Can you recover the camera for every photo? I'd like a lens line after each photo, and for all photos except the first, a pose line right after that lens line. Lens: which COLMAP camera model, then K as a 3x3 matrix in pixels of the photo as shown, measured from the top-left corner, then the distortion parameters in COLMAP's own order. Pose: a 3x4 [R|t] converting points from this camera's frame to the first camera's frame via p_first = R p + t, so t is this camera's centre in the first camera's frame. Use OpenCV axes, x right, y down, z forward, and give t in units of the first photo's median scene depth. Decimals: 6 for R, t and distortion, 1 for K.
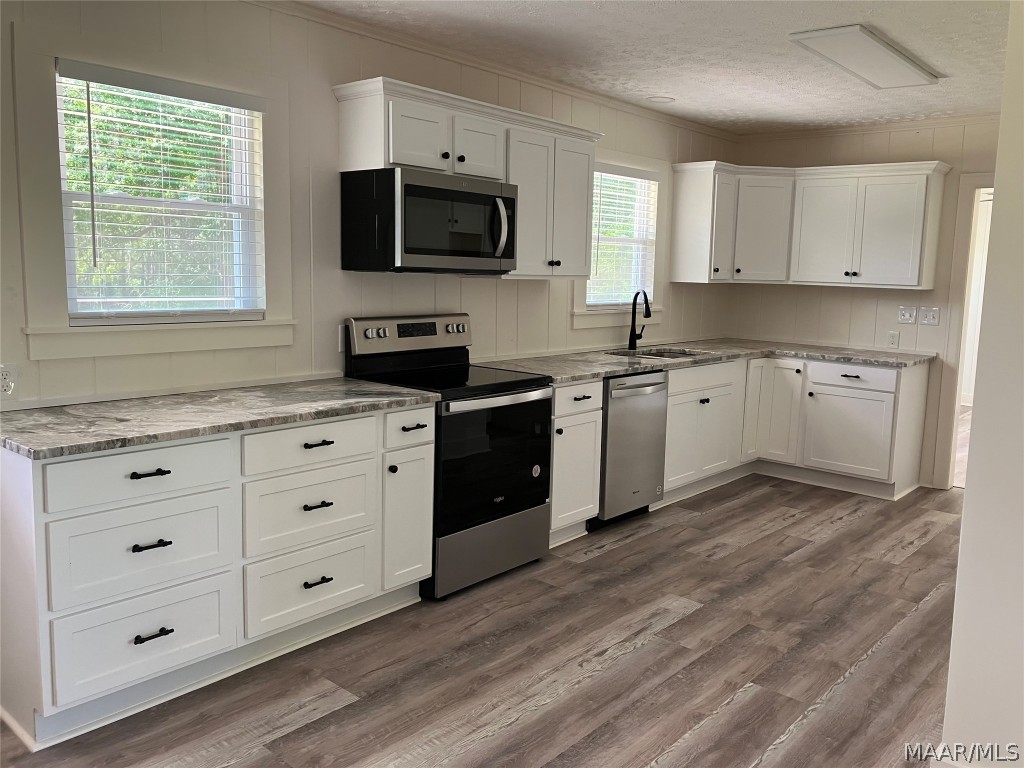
lens RADIAL K [[843.2, 0, 513.7], [0, 843.2, 386.5], [0, 0, 1]] dist [-0.008413, -0.003074]
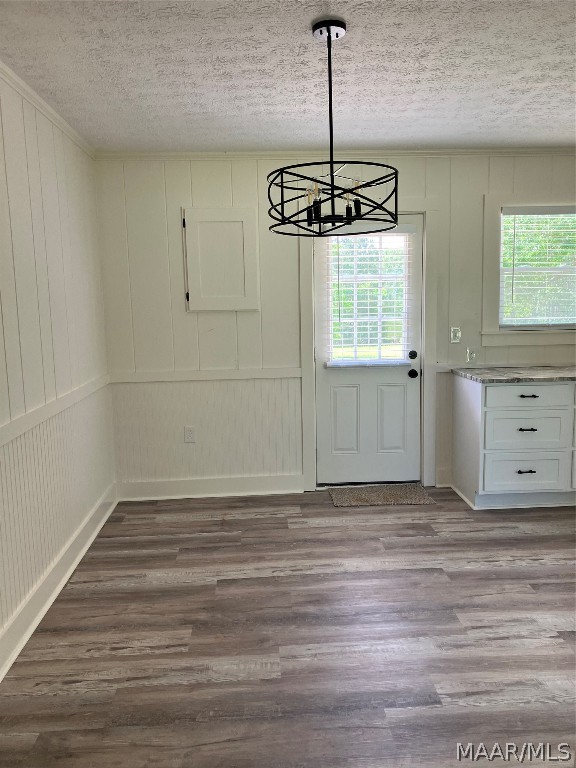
lens RADIAL K [[632.4, 0, 289.0], [0, 632.4, 385.5], [0, 0, 1]] dist [-0.008413, -0.003074]
pose [[0.690168, 0.048304, -0.722035, 0.336954], [-0.054149, 0.998420, 0.015035, 0.085915], [0.721620, 0.028721, 0.691693, -0.619472]]
